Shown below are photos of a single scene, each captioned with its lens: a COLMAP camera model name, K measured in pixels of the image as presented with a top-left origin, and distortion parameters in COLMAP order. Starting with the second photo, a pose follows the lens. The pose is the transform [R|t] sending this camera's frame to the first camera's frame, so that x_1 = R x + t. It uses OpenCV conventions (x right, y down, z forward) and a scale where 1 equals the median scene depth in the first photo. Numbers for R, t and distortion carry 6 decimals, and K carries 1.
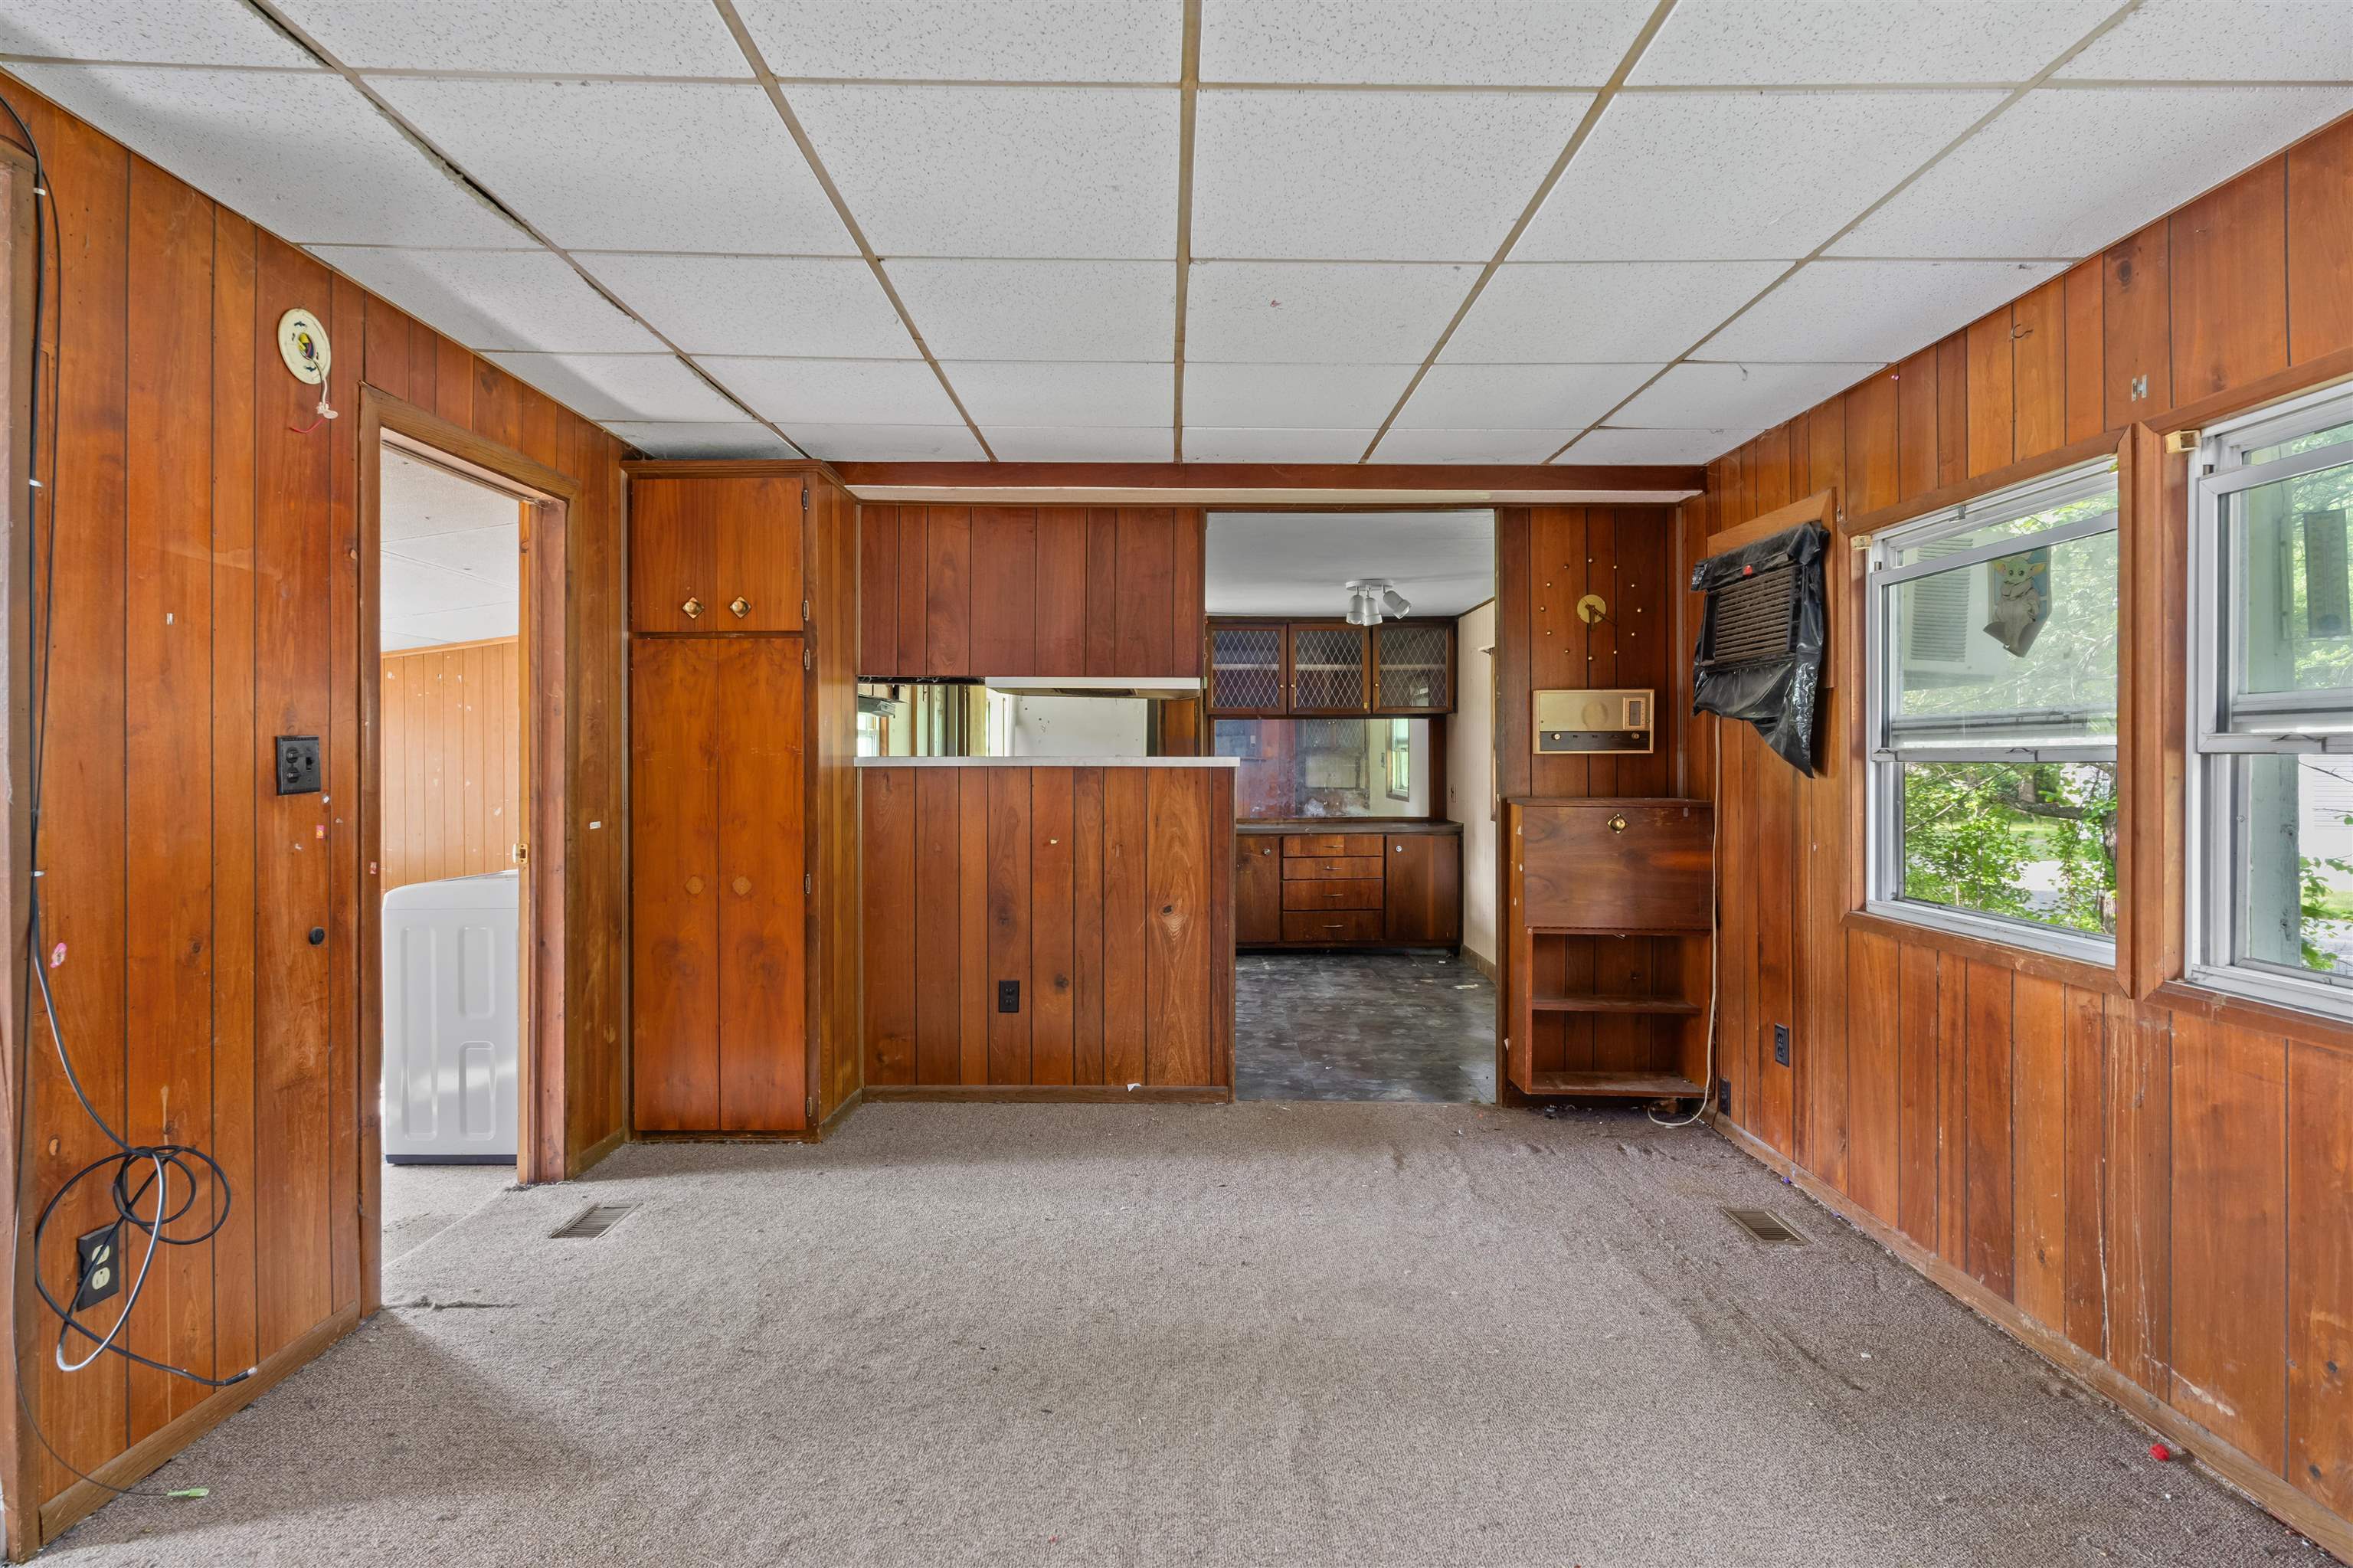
lens RADIAL K [[1214.3, 0, 1172.9], [0, 1214.3, 761.5], [0, 0, 1]] dist [-0.003905, 0.003335]
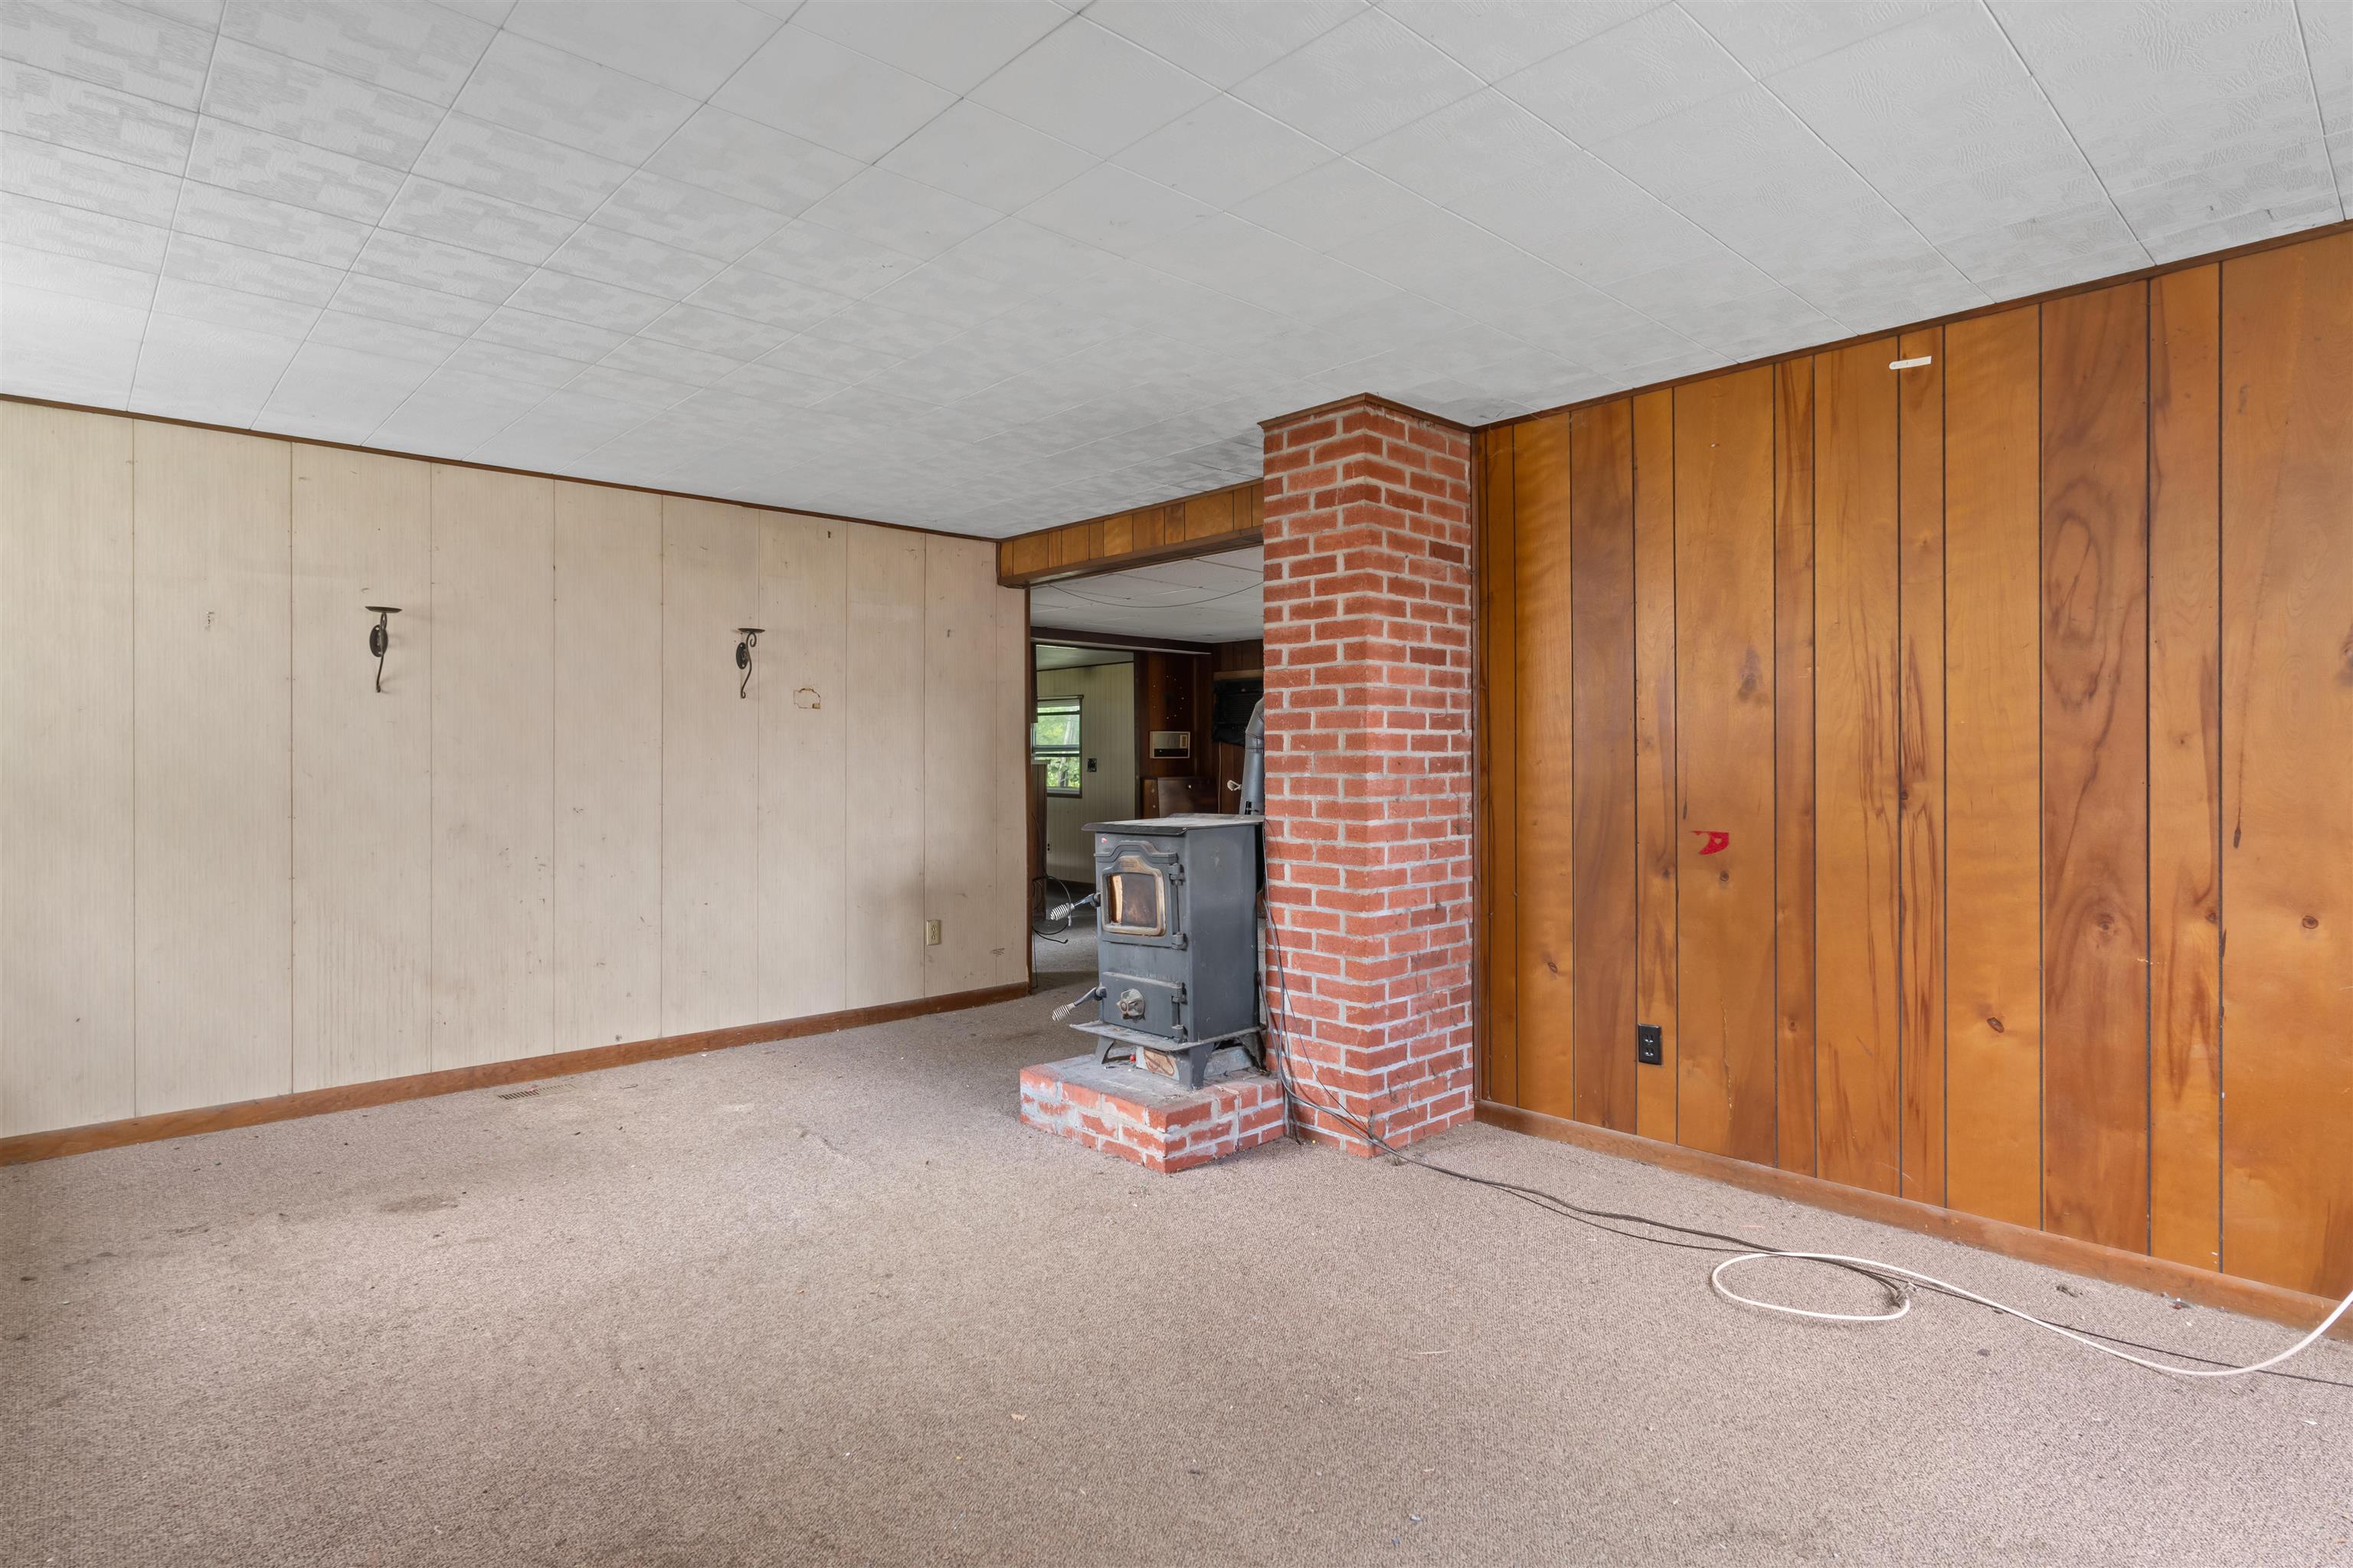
lens RADIAL K [[1214.3, 0, 1172.9], [0, 1214.3, 761.5], [0, 0, 1]] dist [-0.003905, 0.003335]
pose [[0.736543, -0.002045, 0.676388, -1.529925], [0.005992, 0.999976, -0.003502, 0.009762], [-0.676365, 0.006633, 0.736537, -0.916574]]
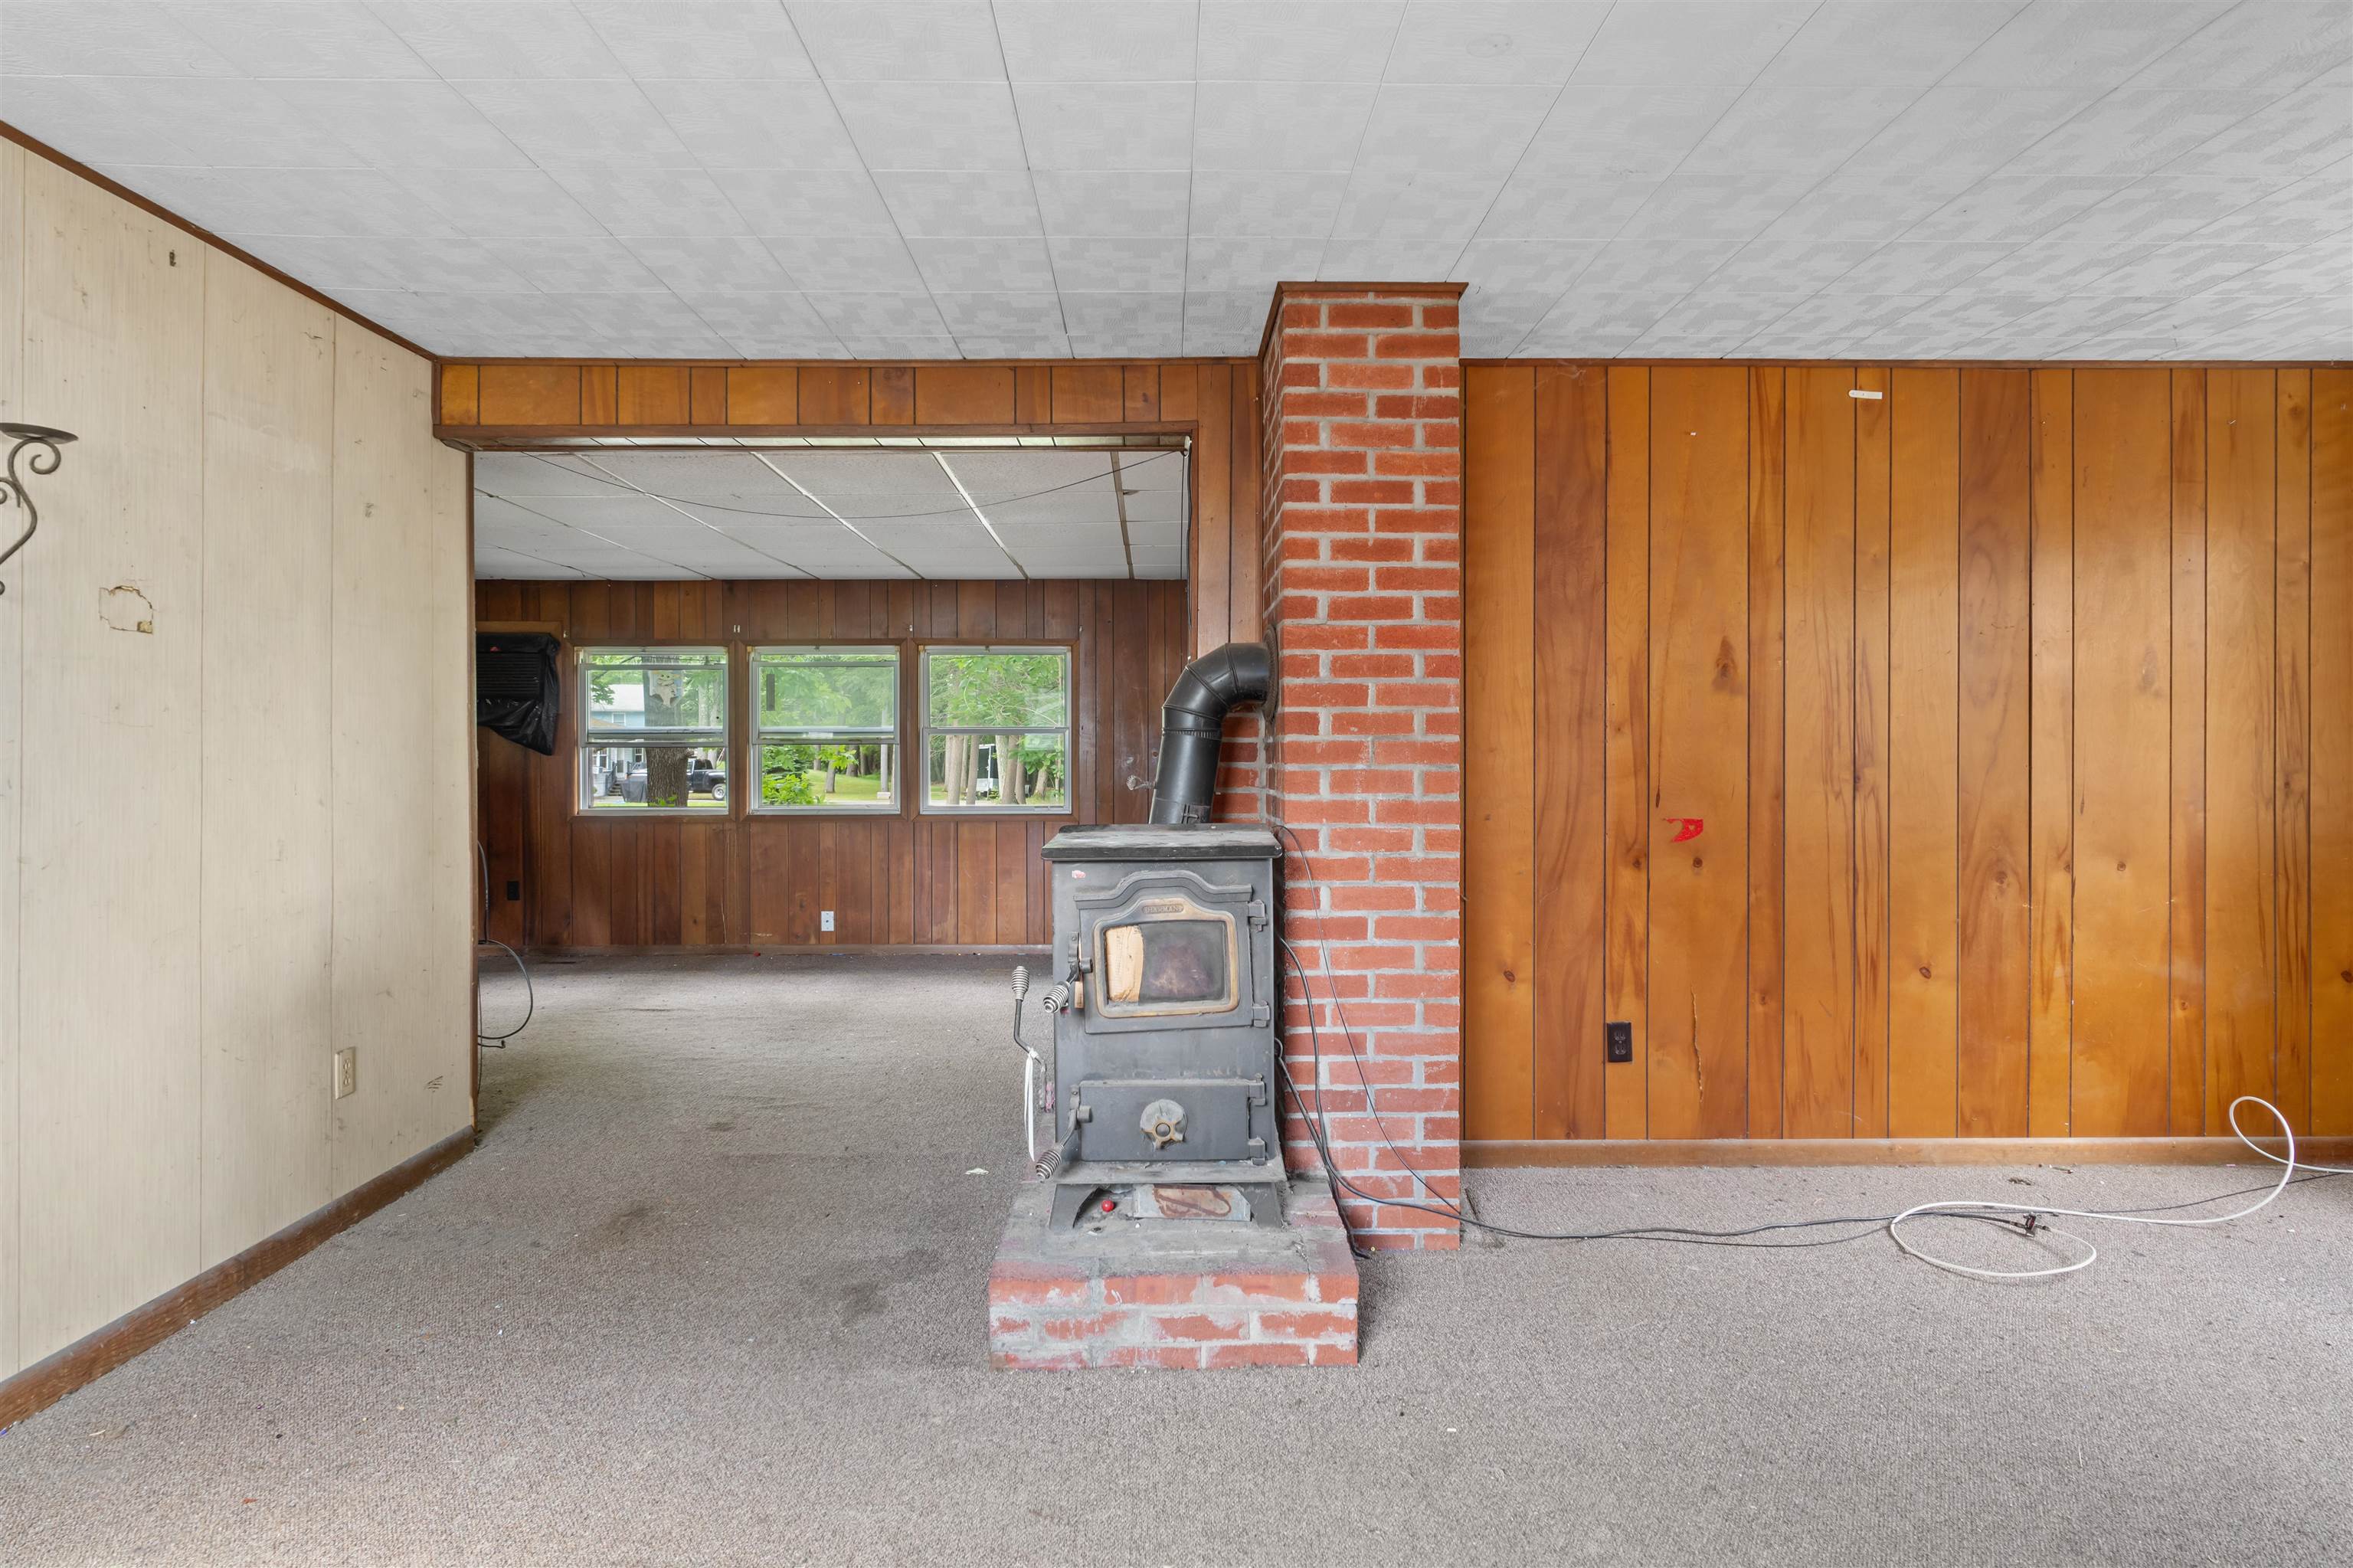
lens RADIAL K [[1216.2, 0, 1176.4], [0, 1216.2, 750.4], [0, 0, 1]] dist [-0.004568, 0.001500]
pose [[-0.007258, -0.003780, 0.999967, -1.527502], [0.006225, 0.999973, 0.003825, 0.003723], [-0.999954, 0.006253, -0.007235, -0.072713]]
